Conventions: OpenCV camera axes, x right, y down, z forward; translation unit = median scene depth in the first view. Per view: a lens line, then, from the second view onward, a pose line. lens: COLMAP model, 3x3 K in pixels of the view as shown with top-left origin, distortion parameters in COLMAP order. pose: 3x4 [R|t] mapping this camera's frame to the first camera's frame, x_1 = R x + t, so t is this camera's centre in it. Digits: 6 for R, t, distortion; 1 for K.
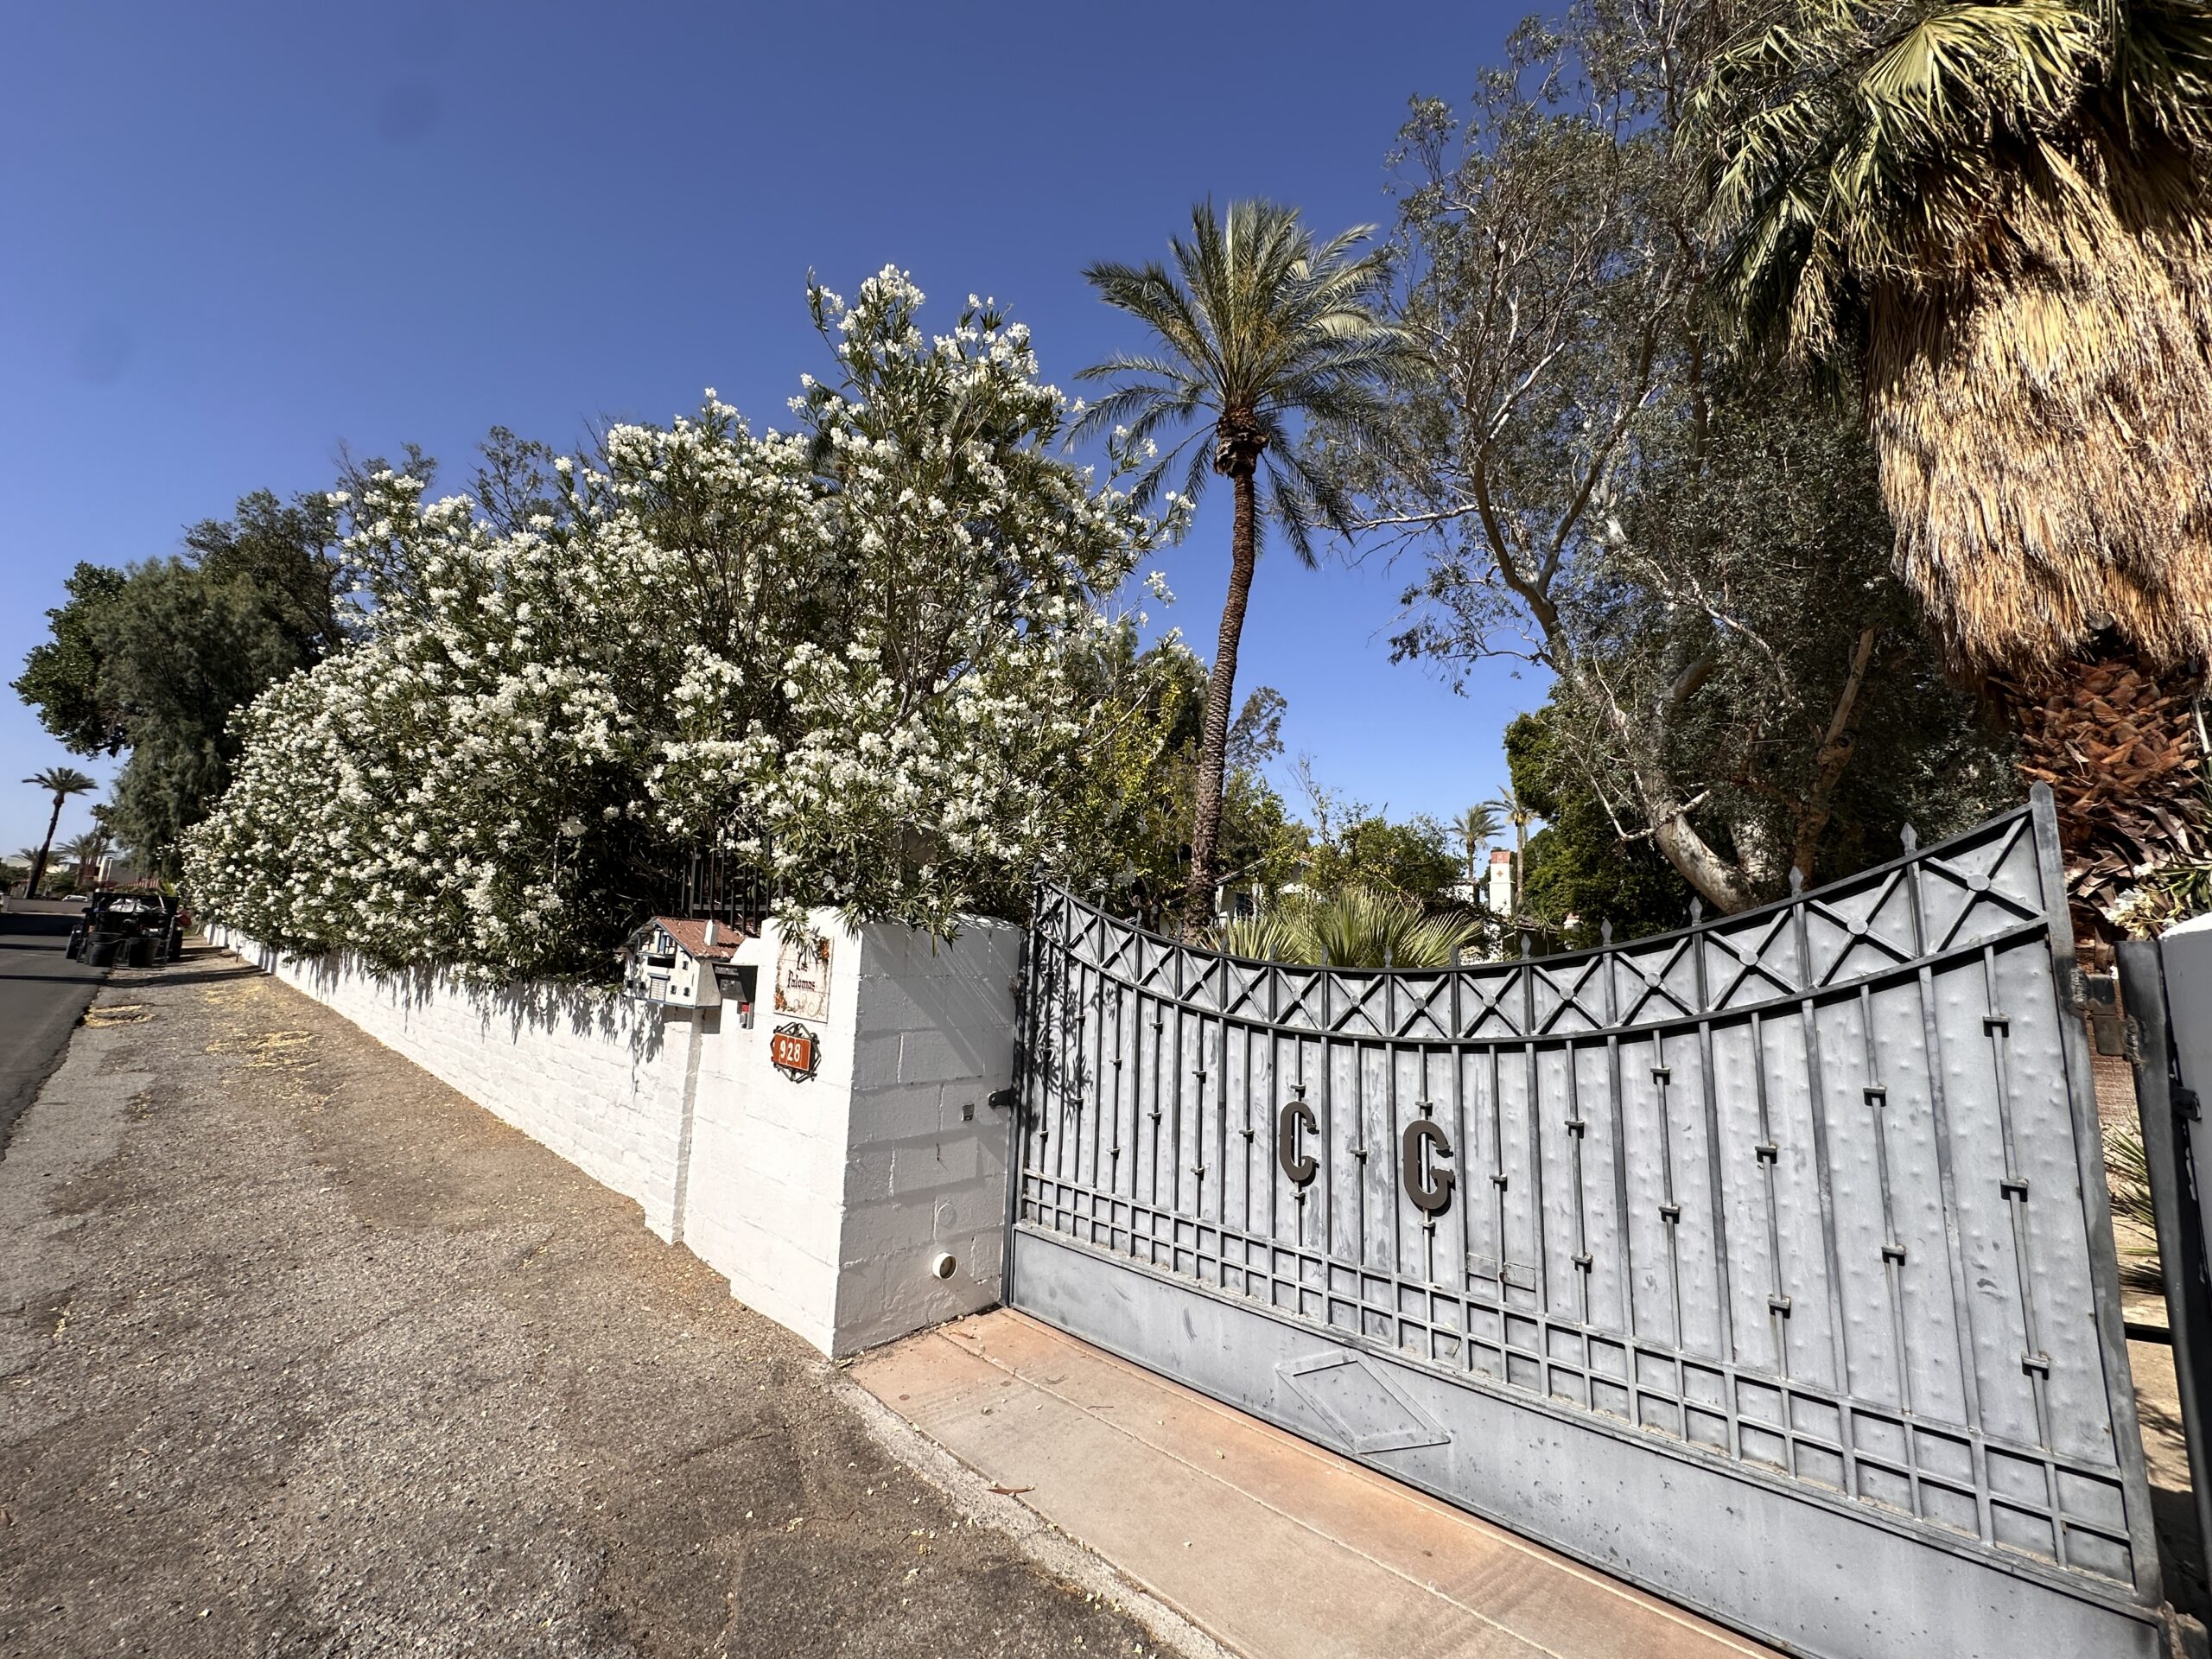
lens RADIAL K [[905.8, 0, 1106.0], [0, 905.8, 829.5], [0, 0, 1]] dist [0.000239, -0.000024]
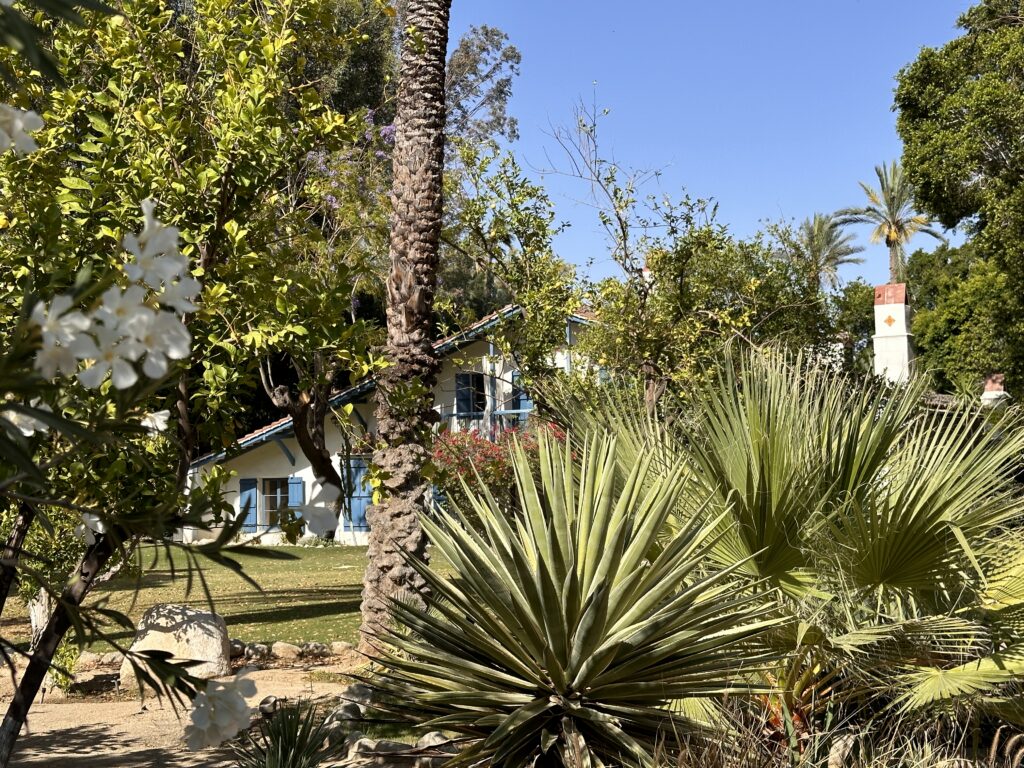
lens RADIAL K [[1452.9, 0, 512.0], [0, 1452.9, 384.0], [0, 0, 1]] dist [0.127196, -0.069577]
pose [[0.981263, -0.046276, 0.187032, 0.045875], [0.031950, 0.996370, 0.078900, 0.053491], [-0.190004, -0.071446, 0.979180, 0.860731]]
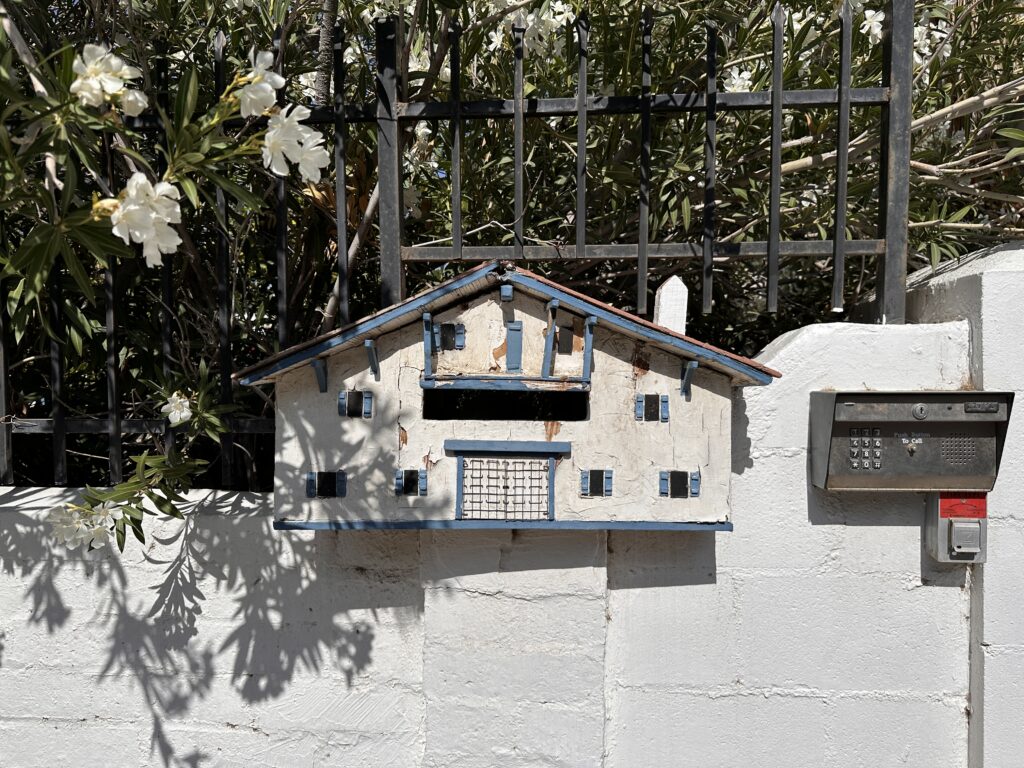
lens RADIAL K [[728.2, 0, 510.9], [0, 728.2, 378.9], [0, 0, 1]] dist [0.107085, -0.142402]
pose [[0.728352, -0.056711, 0.682853, -0.804565], [-0.077170, 0.983440, 0.163986, 0.117358], [-0.680844, -0.172135, 0.711914, 0.998607]]
